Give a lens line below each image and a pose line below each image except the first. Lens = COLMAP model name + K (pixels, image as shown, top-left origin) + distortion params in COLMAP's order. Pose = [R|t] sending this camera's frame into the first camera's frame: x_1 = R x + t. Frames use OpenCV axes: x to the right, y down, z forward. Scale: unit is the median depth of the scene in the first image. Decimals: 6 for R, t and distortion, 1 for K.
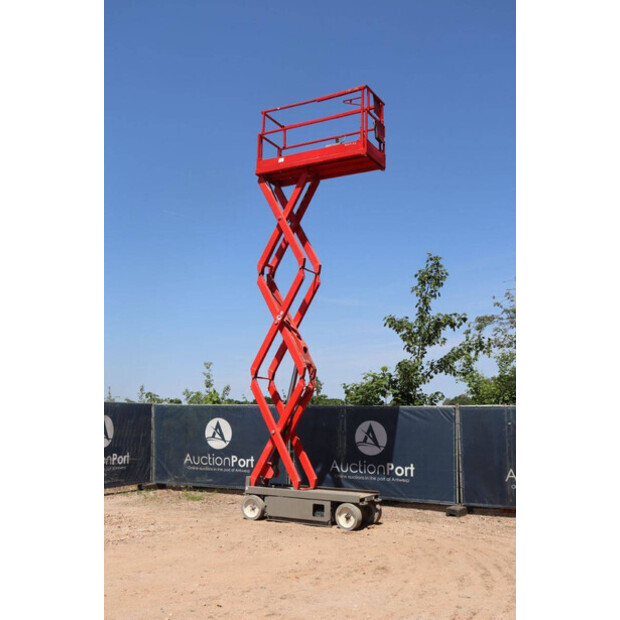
lens RADIAL K [[664.5, 0, 310.0], [0, 664.5, 310.0], [0, 0, 1]] dist [-0.058319, 0.012290]
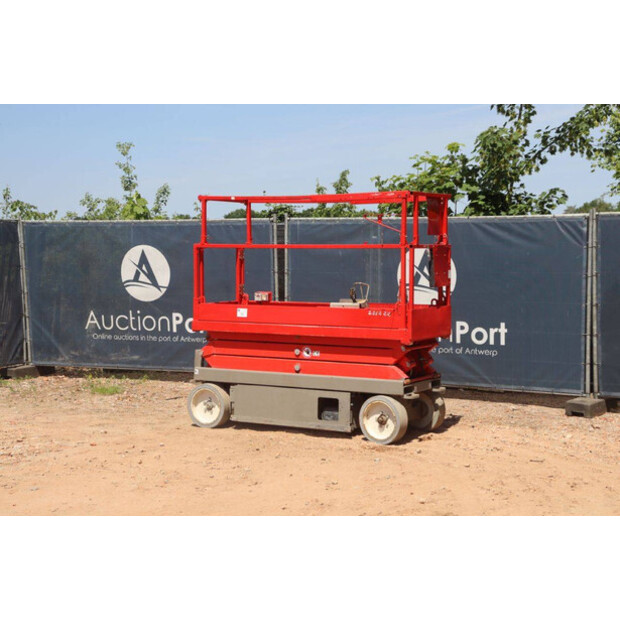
lens RADIAL K [[1206.4, 0, 309.7], [0, 1206.4, 323.5], [0, 0, 1]] dist [0.234529, 0.209976]
pose [[0.999826, -0.016624, -0.008423, 0.003601], [0.018093, 0.974214, 0.224900, 0.005661], [0.004467, -0.225013, 0.974345, 0.024475]]
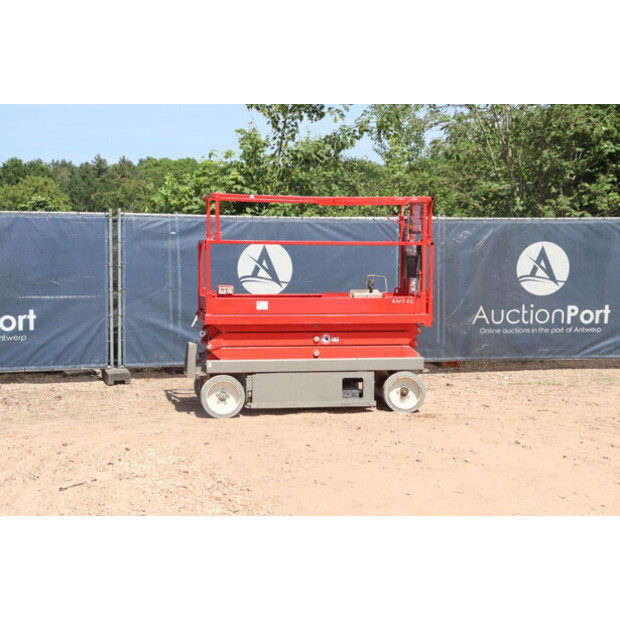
lens RADIAL K [[966.6, 0, 311.0], [0, 966.6, 270.7], [0, 0, 1]] dist [0.194267, 0.006798]
pose [[0.787201, -0.028836, 0.616022, -0.823306], [-0.092901, 0.981962, 0.164683, 0.069288], [-0.609659, -0.186868, 0.770323, 0.480680]]
